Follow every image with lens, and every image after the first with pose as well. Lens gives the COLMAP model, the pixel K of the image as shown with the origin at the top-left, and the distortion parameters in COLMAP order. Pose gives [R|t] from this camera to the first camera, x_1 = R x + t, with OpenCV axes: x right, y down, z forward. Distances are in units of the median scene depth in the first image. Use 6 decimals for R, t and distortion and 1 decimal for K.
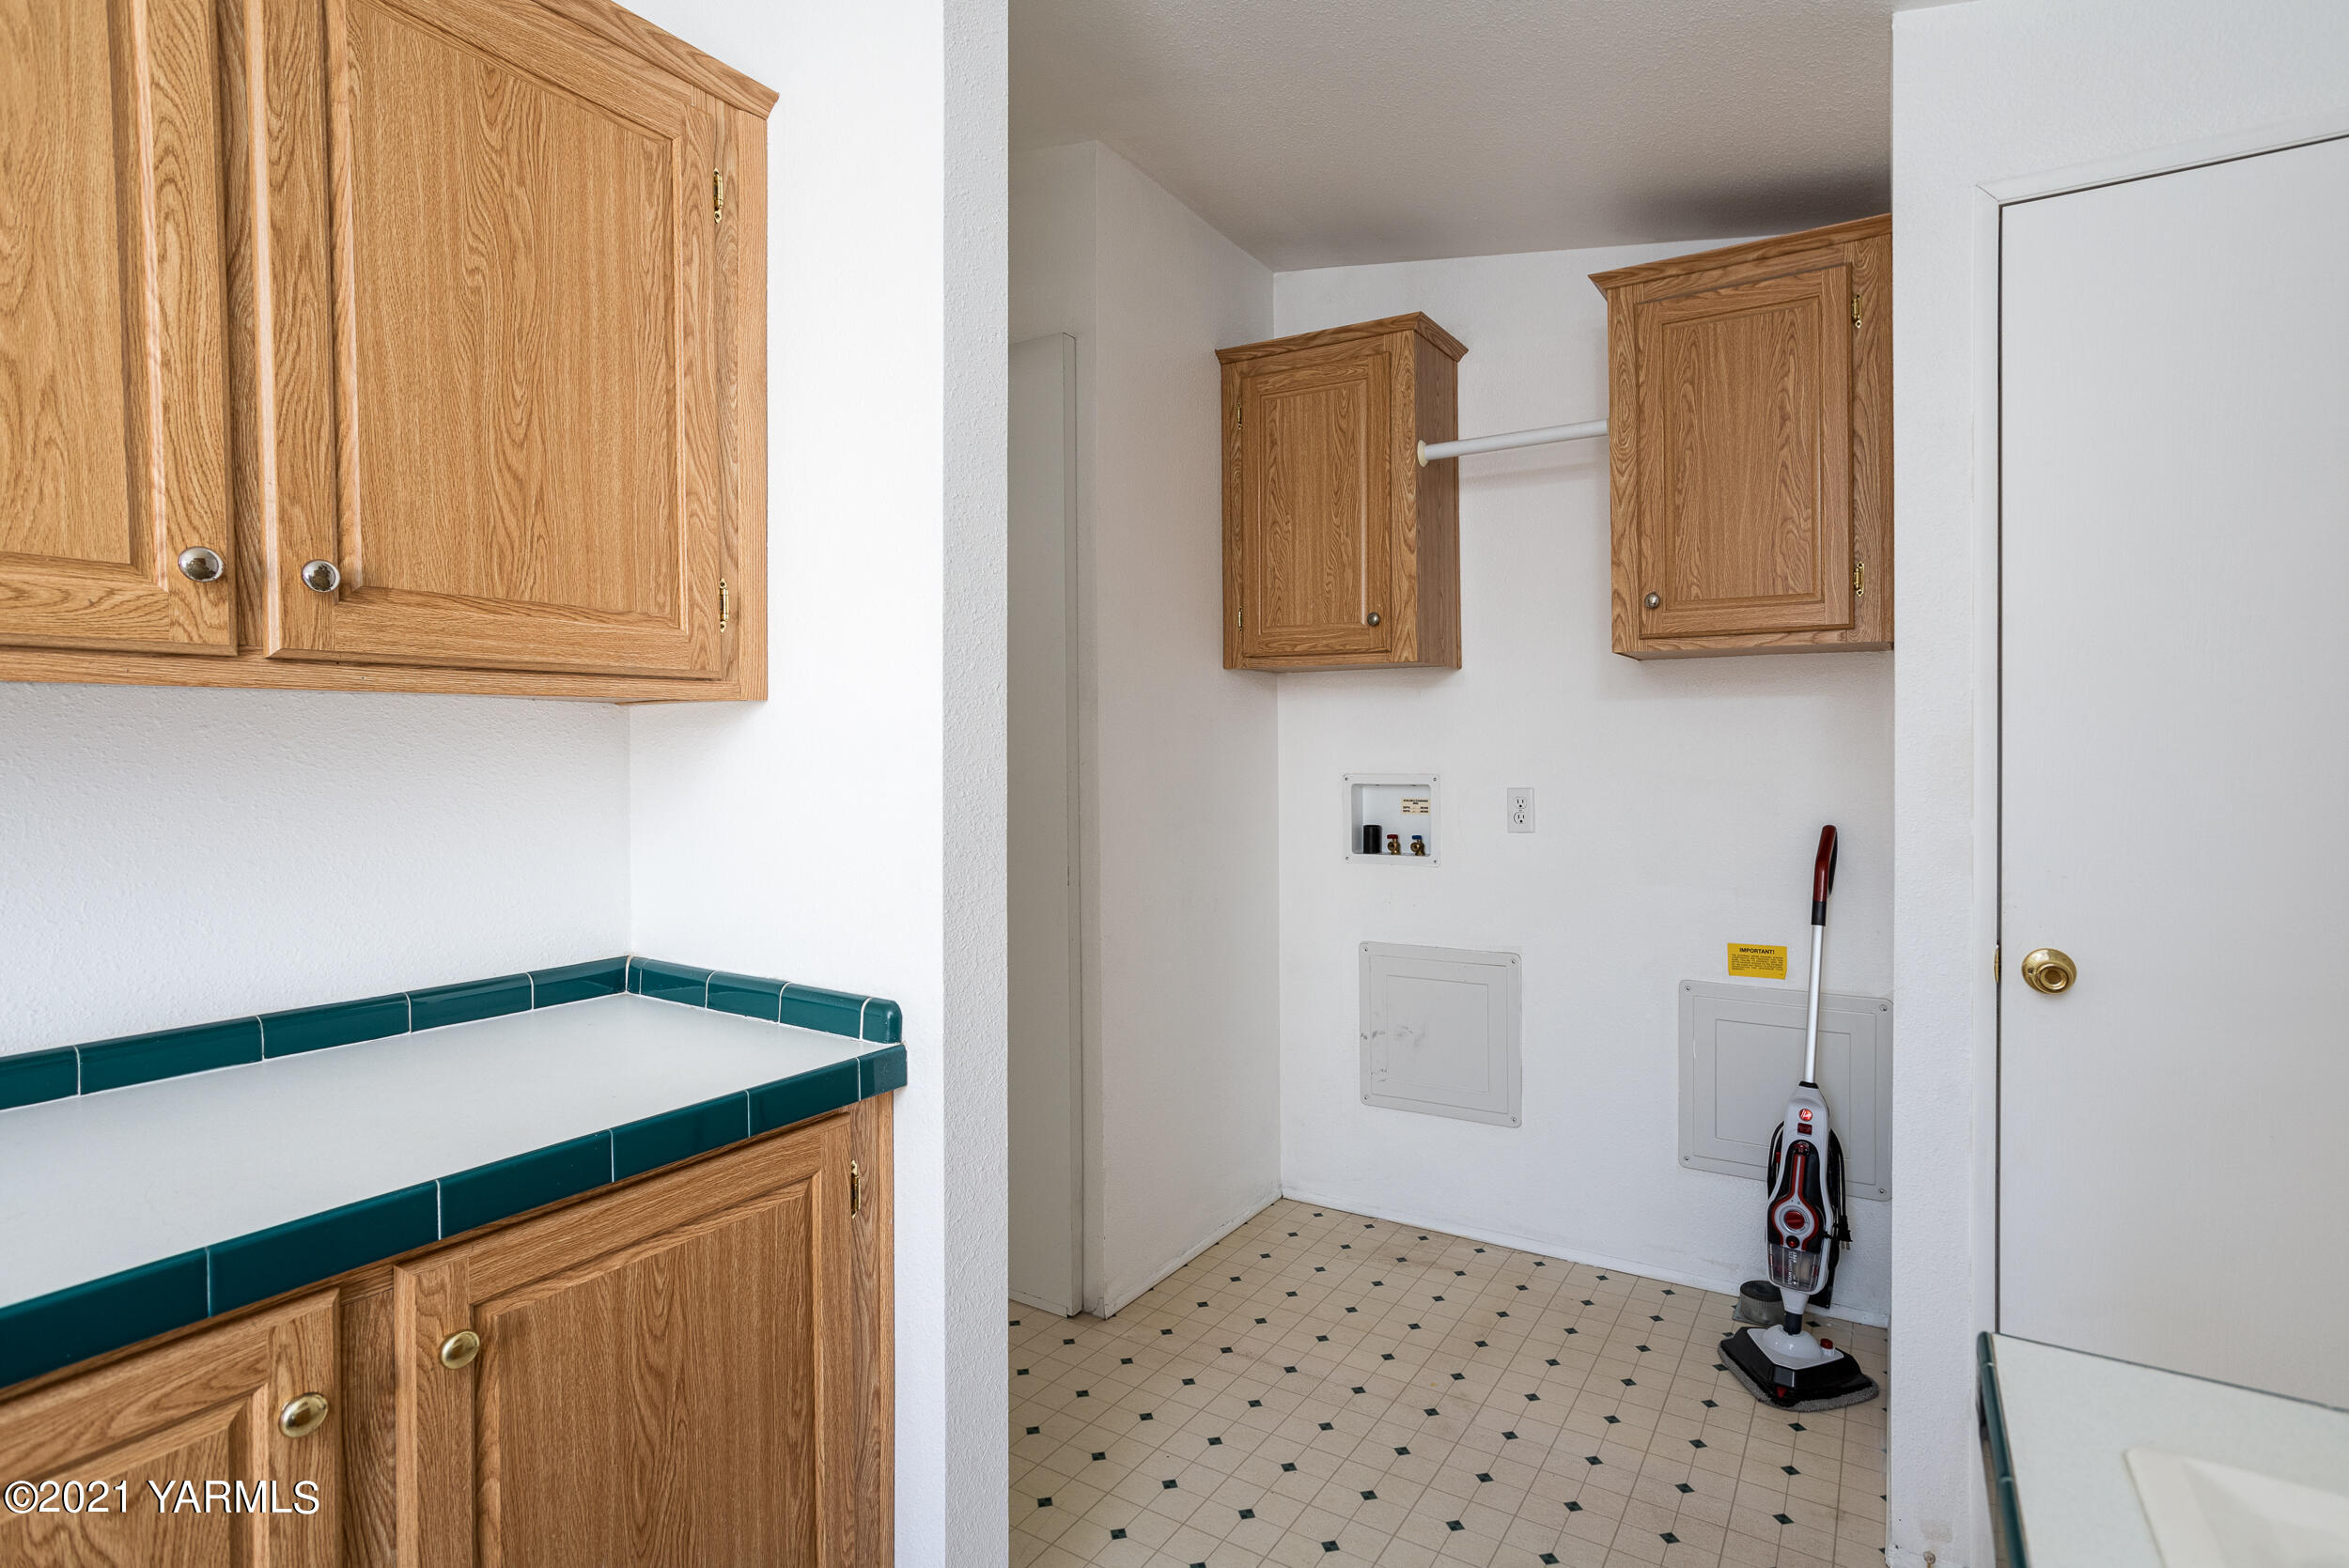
lens RADIAL K [[1208.4, 0, 1166.0], [0, 1208.4, 769.4], [0, 0, 1]] dist [-0.056663, 0.039139]
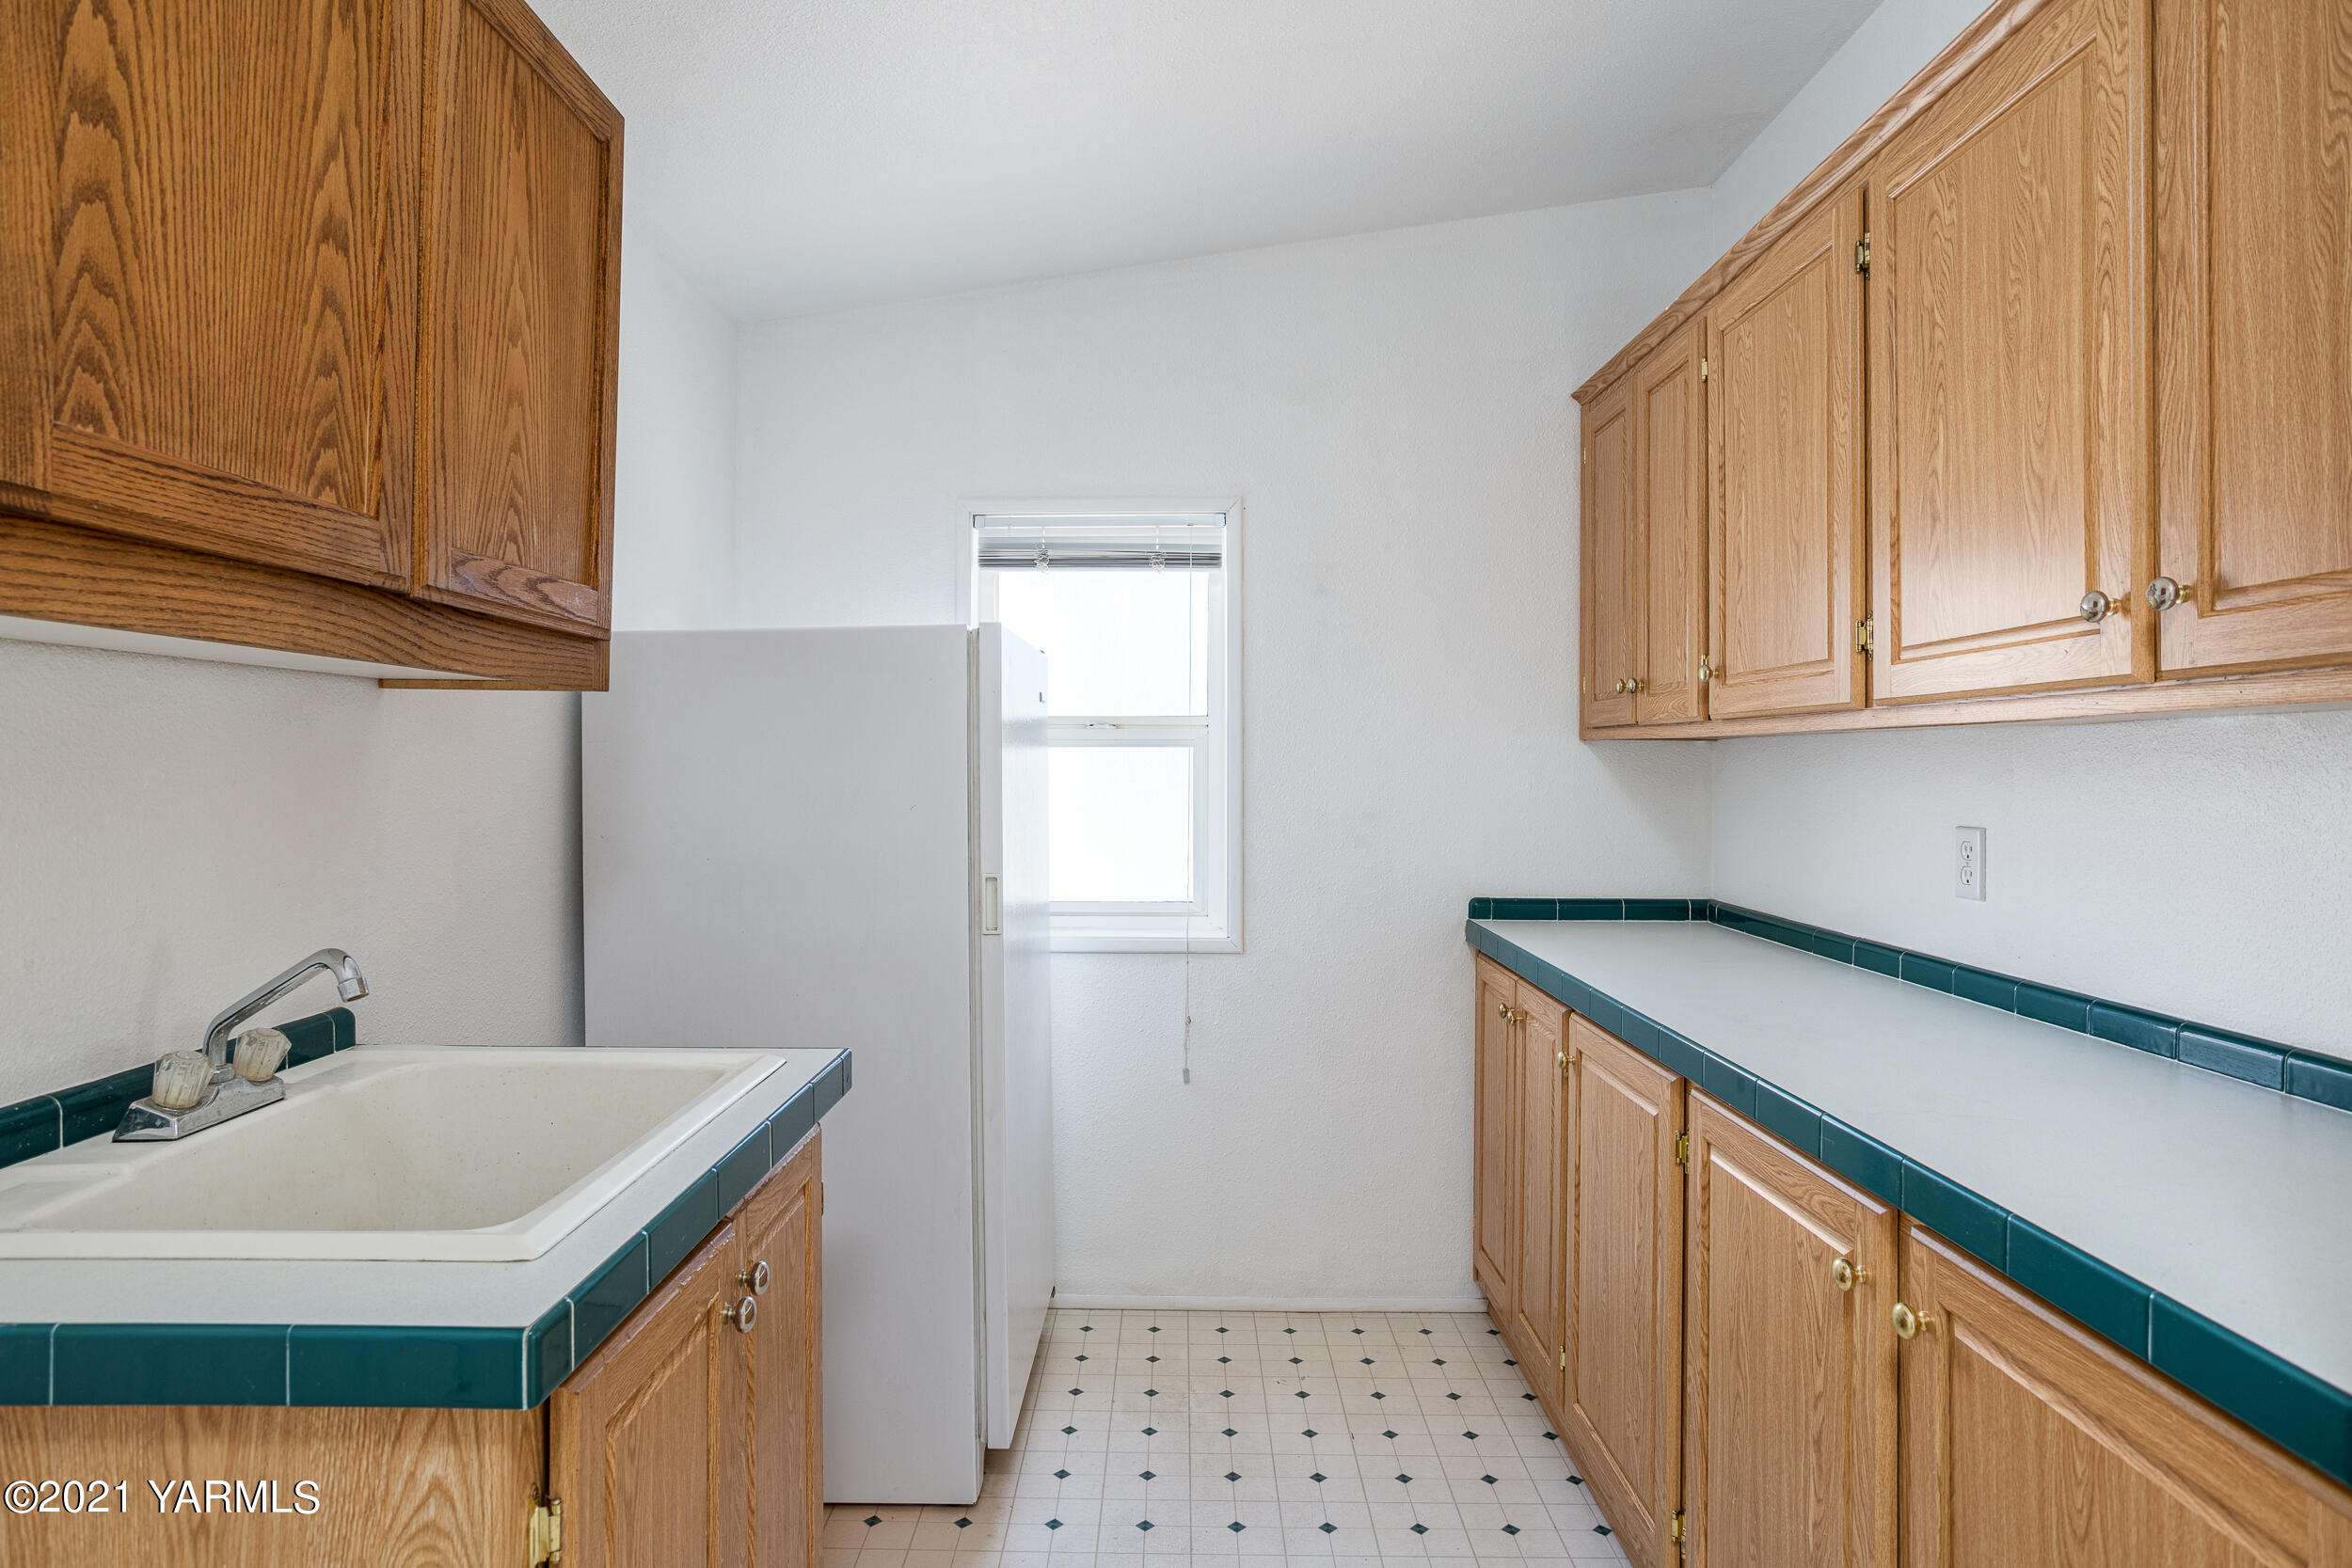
lens RADIAL K [[1285.5, 0, 1173.7], [0, 1285.5, 767.1], [0, 0, 1]] dist [0.000580, 0.000265]
pose [[-0.847272, 0.003886, -0.531144, 0.510324], [-0.007226, 0.999796, 0.018842, -0.032941], [0.531110, 0.019802, -0.847072, 1.383844]]
